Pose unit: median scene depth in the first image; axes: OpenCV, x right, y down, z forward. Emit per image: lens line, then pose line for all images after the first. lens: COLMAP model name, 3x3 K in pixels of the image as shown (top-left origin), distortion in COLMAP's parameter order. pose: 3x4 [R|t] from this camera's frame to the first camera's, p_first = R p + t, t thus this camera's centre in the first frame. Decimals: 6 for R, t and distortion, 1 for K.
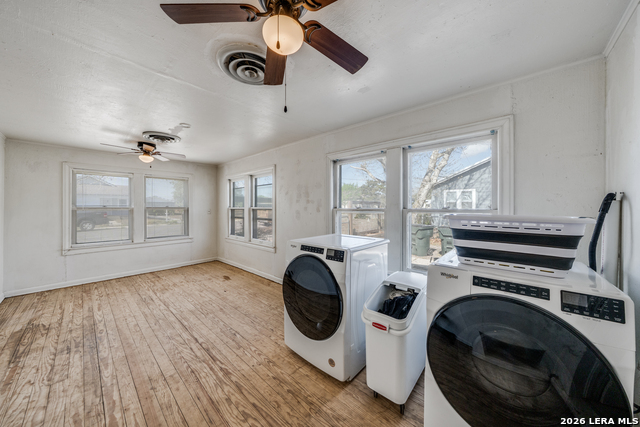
lens RADIAL K [[215.8, 0, 320.6], [0, 215.8, 211.2], [0, 0, 1]] dist [0.001671, 0.000197]
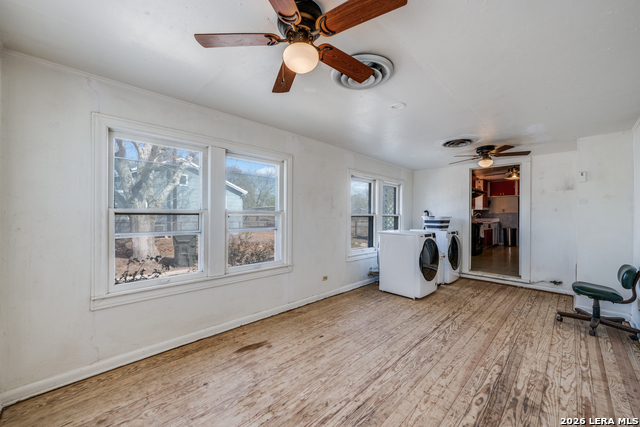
lens RADIAL K [[233.9, 0, 320.6], [0, 233.9, 214.1], [0, 0, 1]] dist [0.002435, 0.000048]
pose [[0.086206, 0.002276, 0.996275, -1.813215], [0.006512, 0.999975, -0.002848, -0.012893], [-0.996256, 0.006733, 0.086189, 1.453338]]
